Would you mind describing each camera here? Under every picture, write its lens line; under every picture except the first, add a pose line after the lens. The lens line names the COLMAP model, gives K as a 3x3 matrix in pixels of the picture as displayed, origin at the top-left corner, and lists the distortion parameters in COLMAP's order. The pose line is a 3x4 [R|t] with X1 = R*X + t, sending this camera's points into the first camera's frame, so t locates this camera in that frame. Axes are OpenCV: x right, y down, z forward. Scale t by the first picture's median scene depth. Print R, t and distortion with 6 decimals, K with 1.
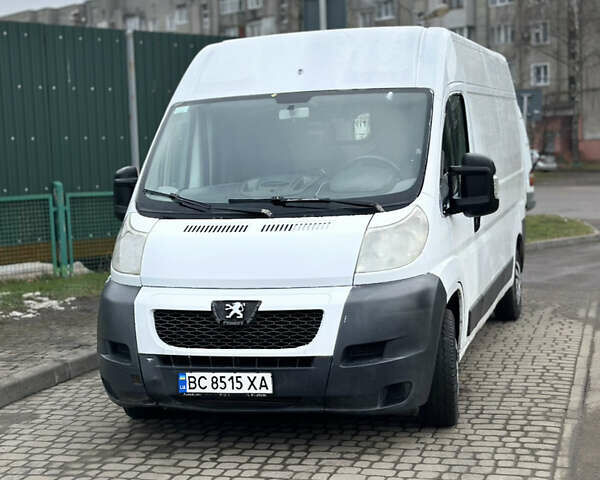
lens RADIAL K [[1065.7, 0, 300.0], [0, 1065.7, 240.0], [0, 0, 1]] dist [0.115721, 0.083698]
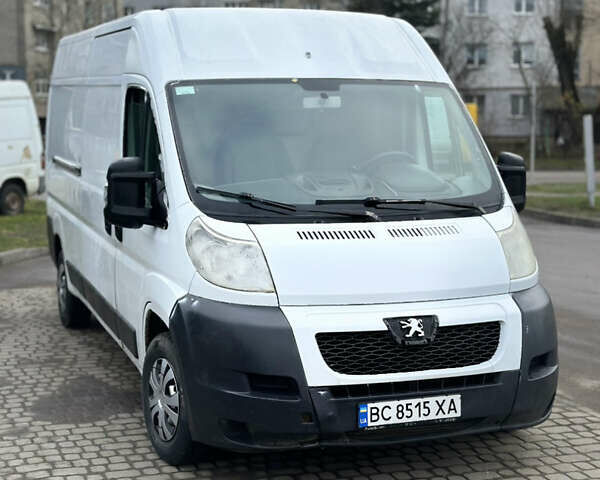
lens RADIAL K [[1065.7, 0, 300.0], [0, 1065.7, 240.0], [0, 0, 1]] dist [0.115721, 0.083698]
pose [[0.828425, -0.026618, 0.559467, -0.633904], [0.014691, 0.999559, 0.025803, -0.031362], [-0.559907, -0.013157, 0.828451, 0.317054]]
